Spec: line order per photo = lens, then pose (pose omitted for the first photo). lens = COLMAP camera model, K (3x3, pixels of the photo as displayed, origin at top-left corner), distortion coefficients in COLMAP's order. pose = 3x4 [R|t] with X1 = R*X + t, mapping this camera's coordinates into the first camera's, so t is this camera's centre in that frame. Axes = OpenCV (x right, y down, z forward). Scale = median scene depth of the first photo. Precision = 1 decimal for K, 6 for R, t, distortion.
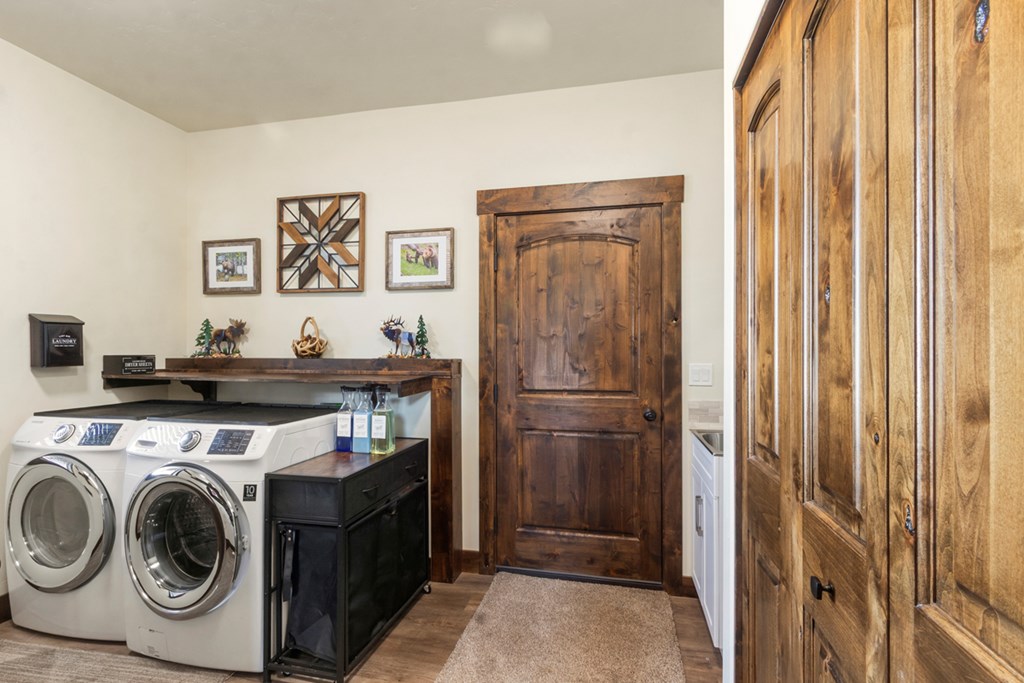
lens RADIAL K [[479.8, 0, 512.6], [0, 479.8, 351.7], [0, 0, 1]] dist [0.000893, 0.000176]
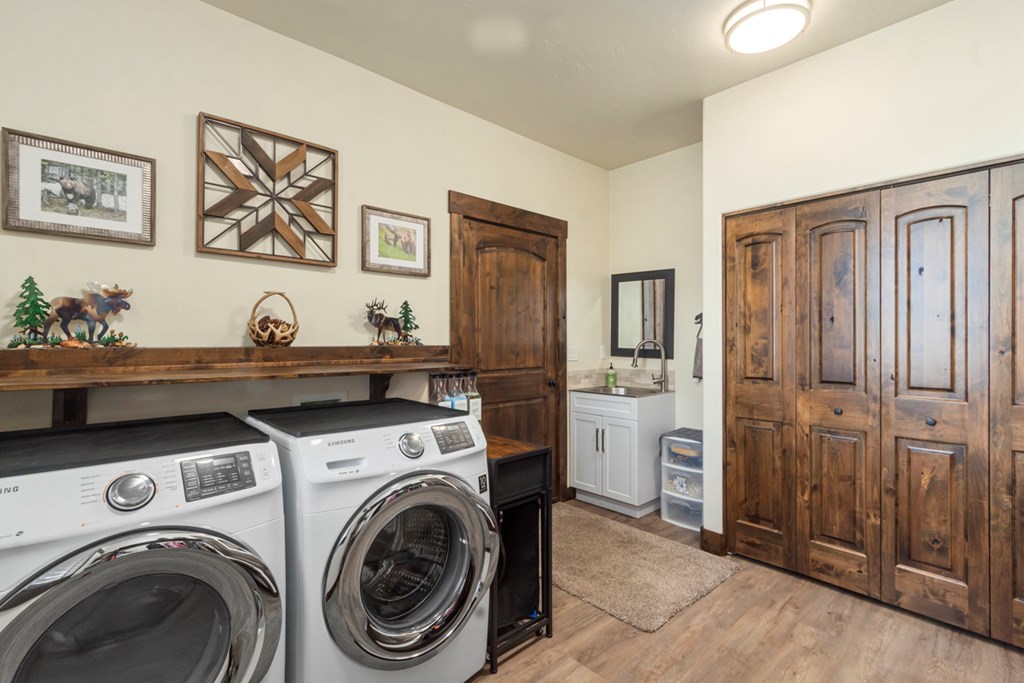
lens RADIAL K [[466.4, 0, 512.0], [0, 466.4, 341.5], [0, 0, 1]] dist [0.001915, 0.000297]
pose [[0.566951, -0.002721, 0.823747, -0.831595], [0.002550, 0.999996, 0.001548, 0.005540], [-0.823748, 0.001223, 0.566955, 0.276404]]
